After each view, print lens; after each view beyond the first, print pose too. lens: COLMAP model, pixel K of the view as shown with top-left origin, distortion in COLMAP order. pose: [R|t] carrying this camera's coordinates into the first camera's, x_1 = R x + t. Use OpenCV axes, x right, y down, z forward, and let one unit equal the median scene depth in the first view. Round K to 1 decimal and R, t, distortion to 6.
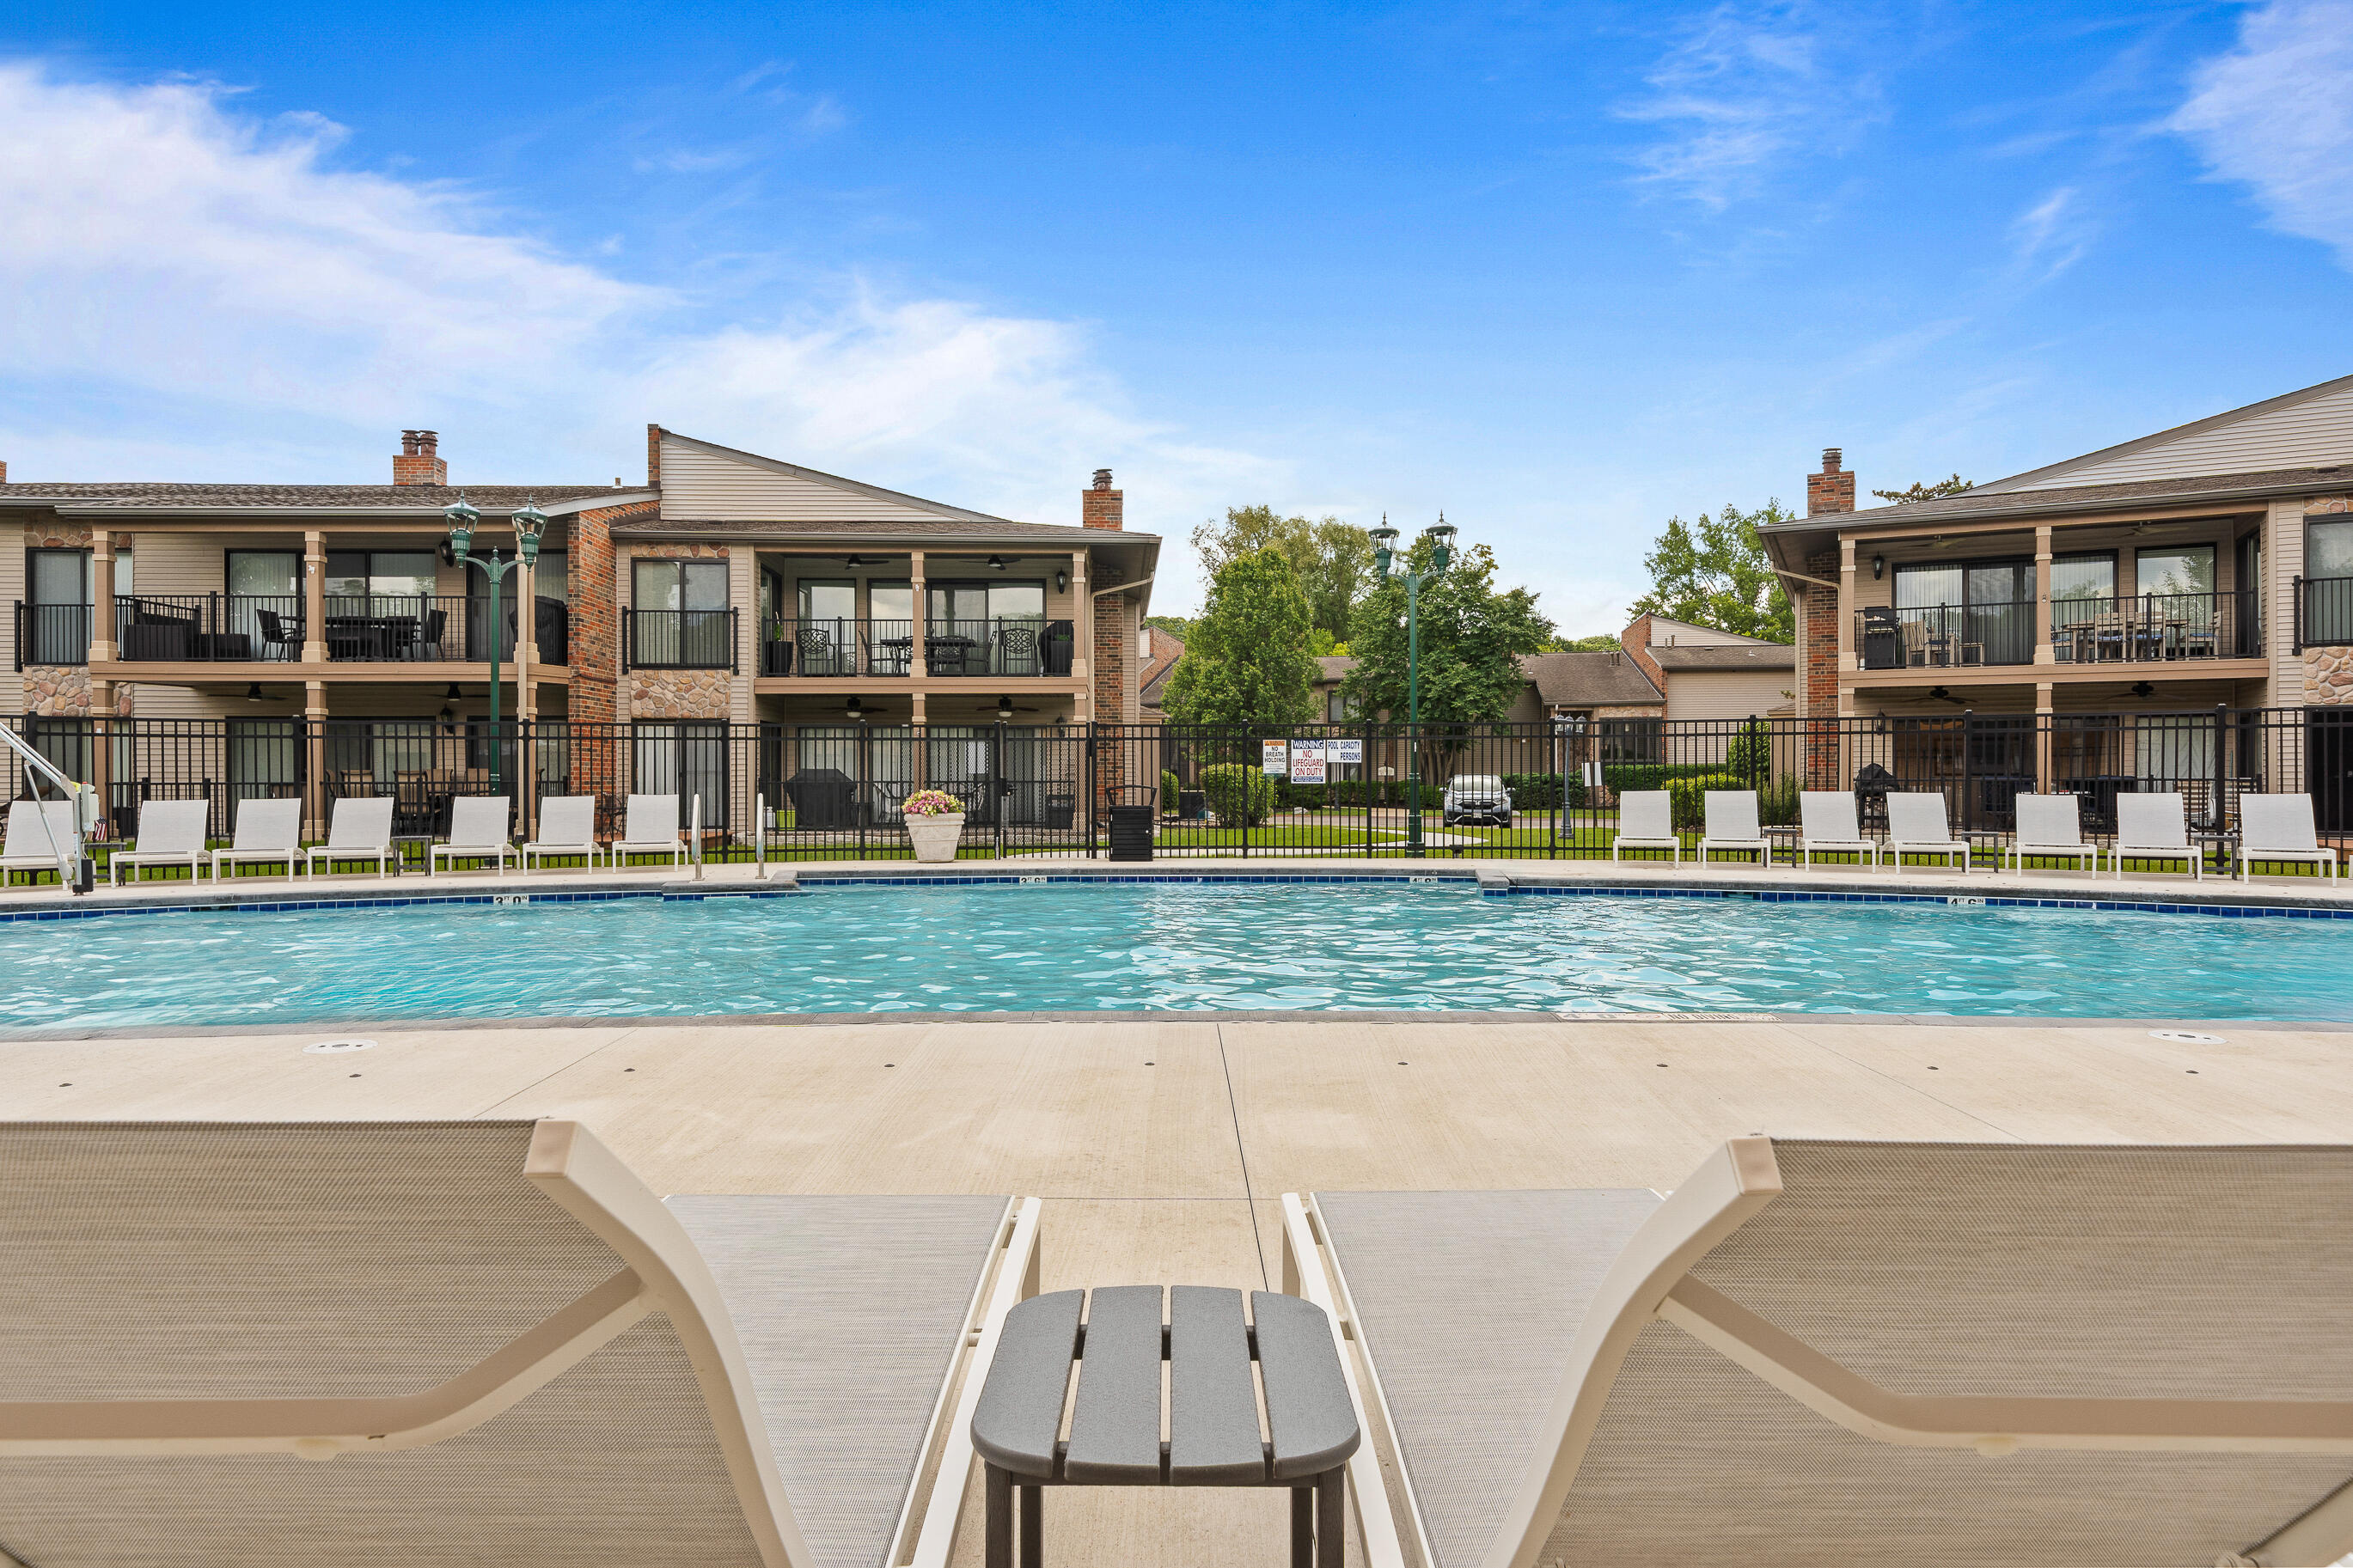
lens RADIAL K [[1414.5, 0, 1156.3], [0, 1414.5, 784.8], [0, 0, 1]] dist [0.002362, -0.001419]
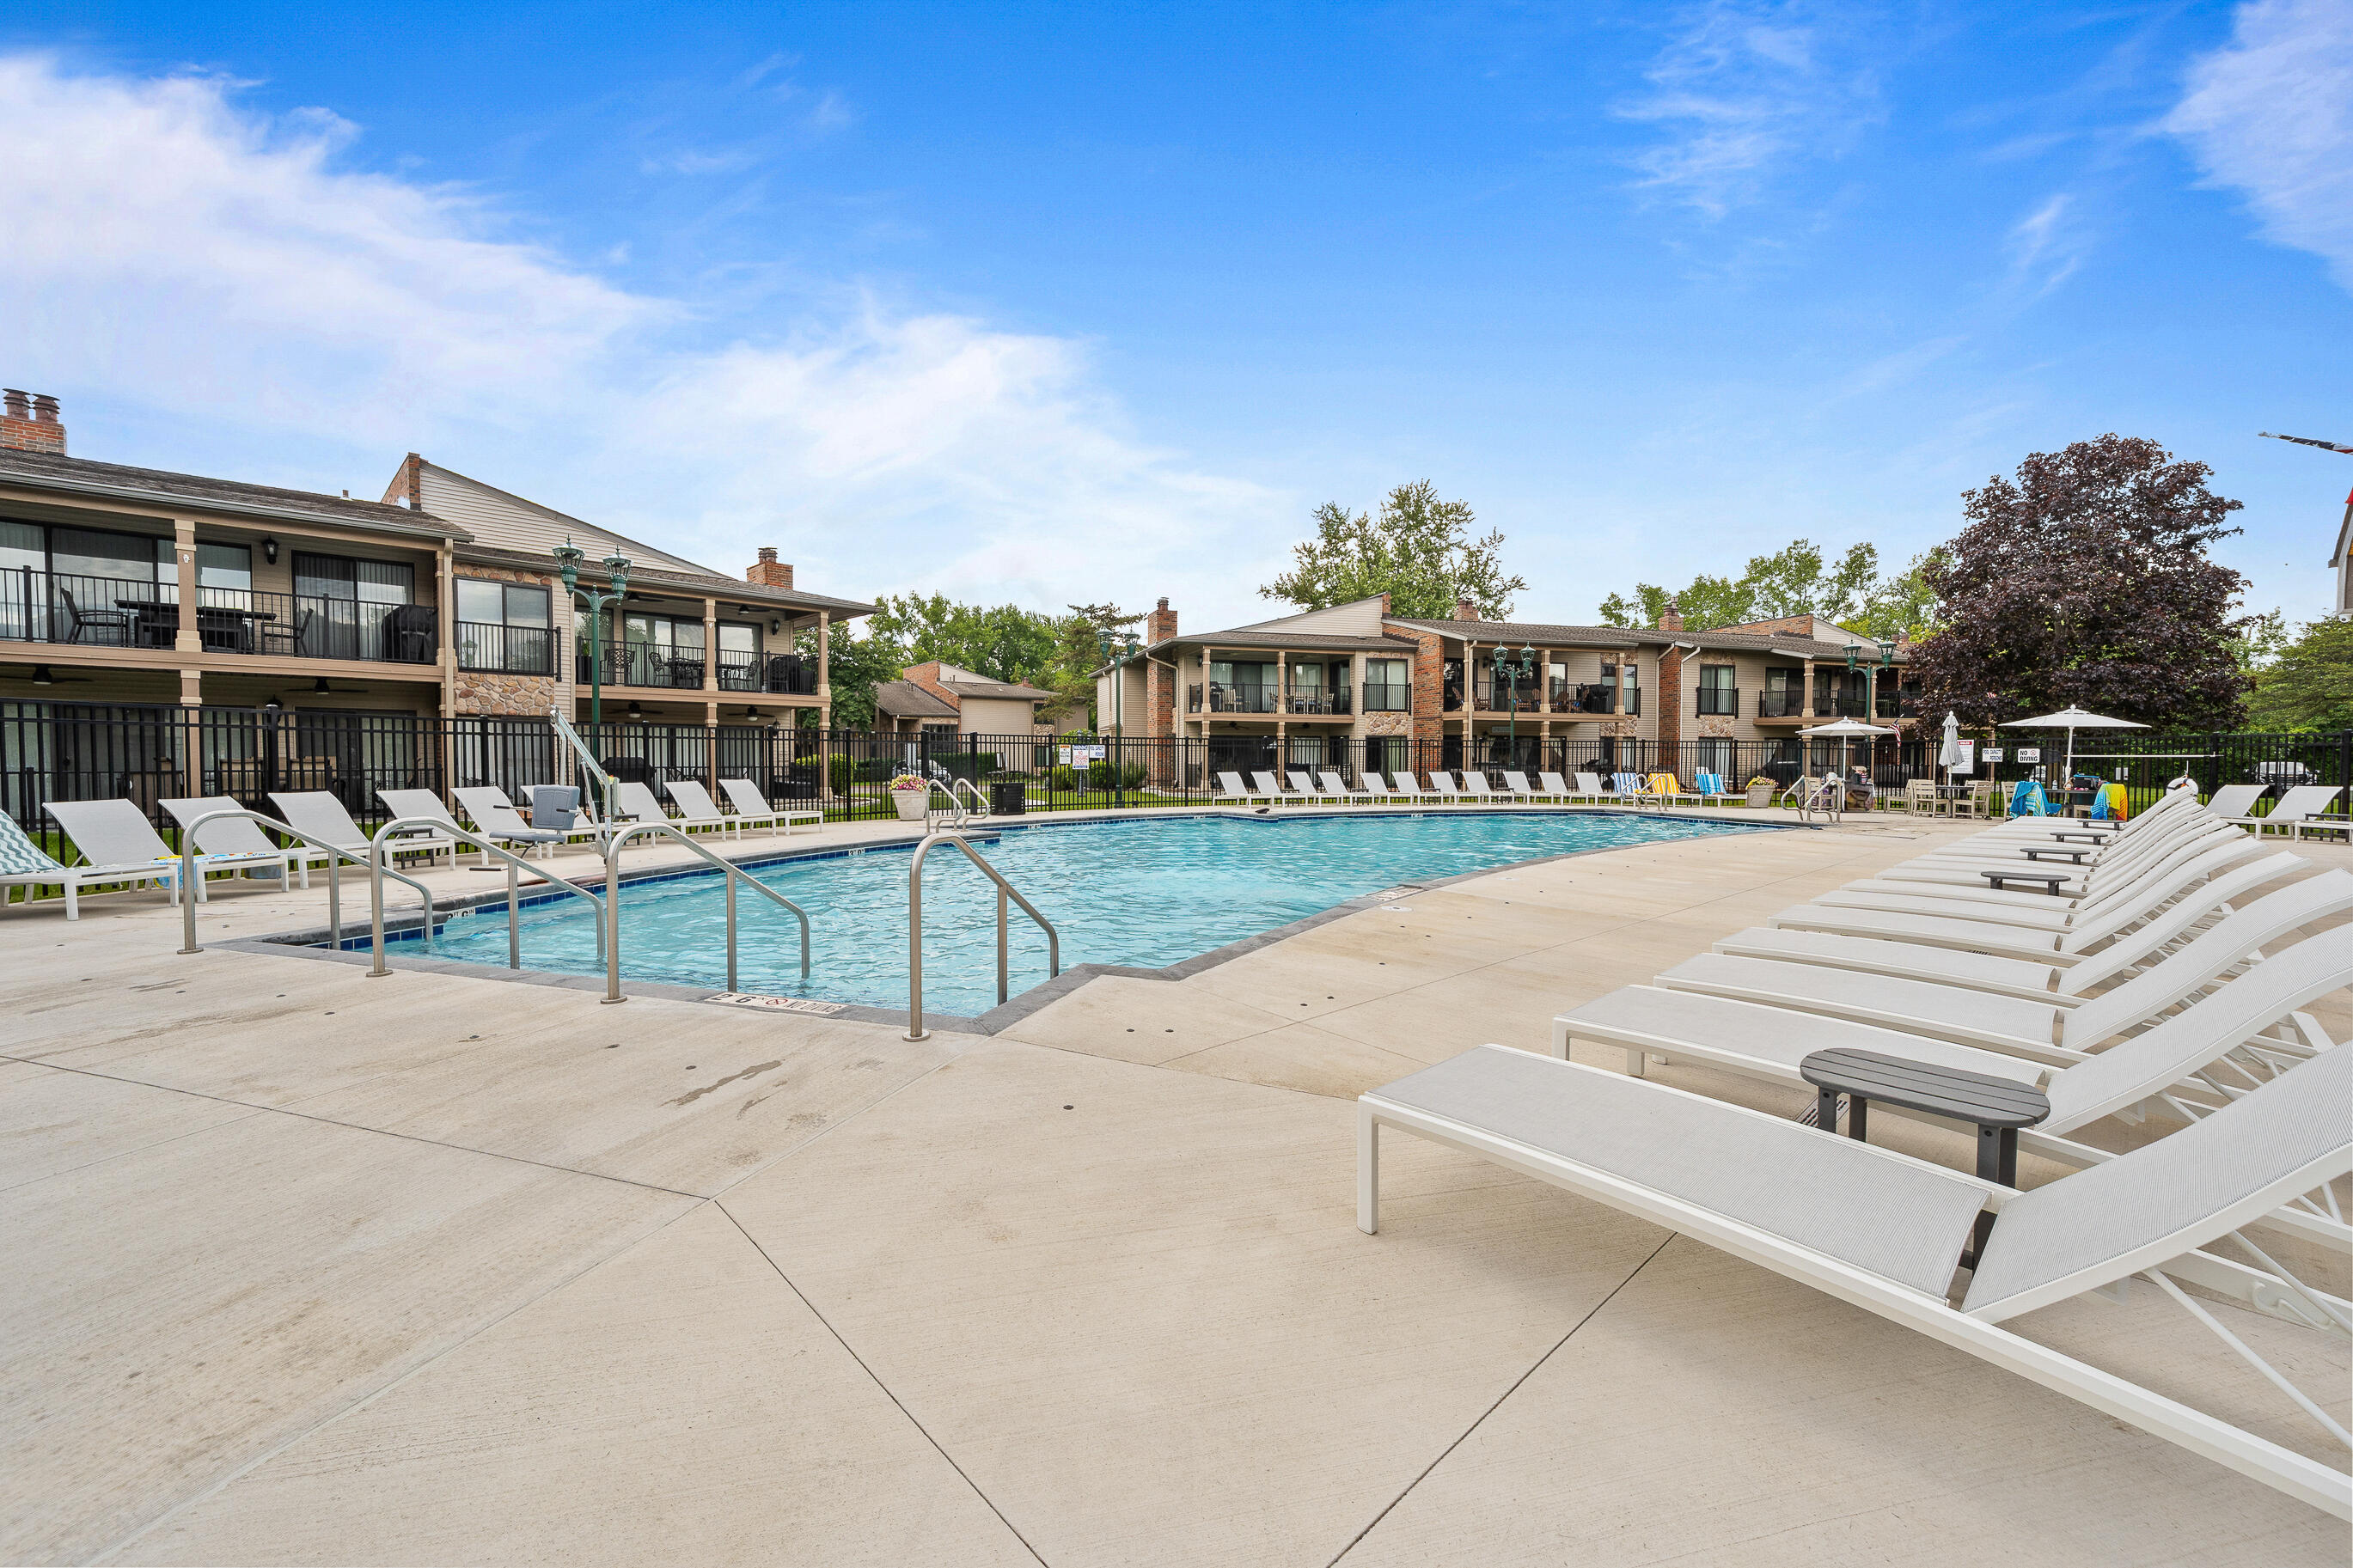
lens RADIAL K [[961.7, 0, 1181.5], [0, 961.7, 770.7], [0, 0, 1]] dist [-0.001512, -0.000100]
pose [[0.720190, -0.004913, 0.693760, -0.541556], [-0.000039, 0.999975, 0.007122, -0.006482], [-0.693777, -0.005156, 0.720171, 0.019336]]
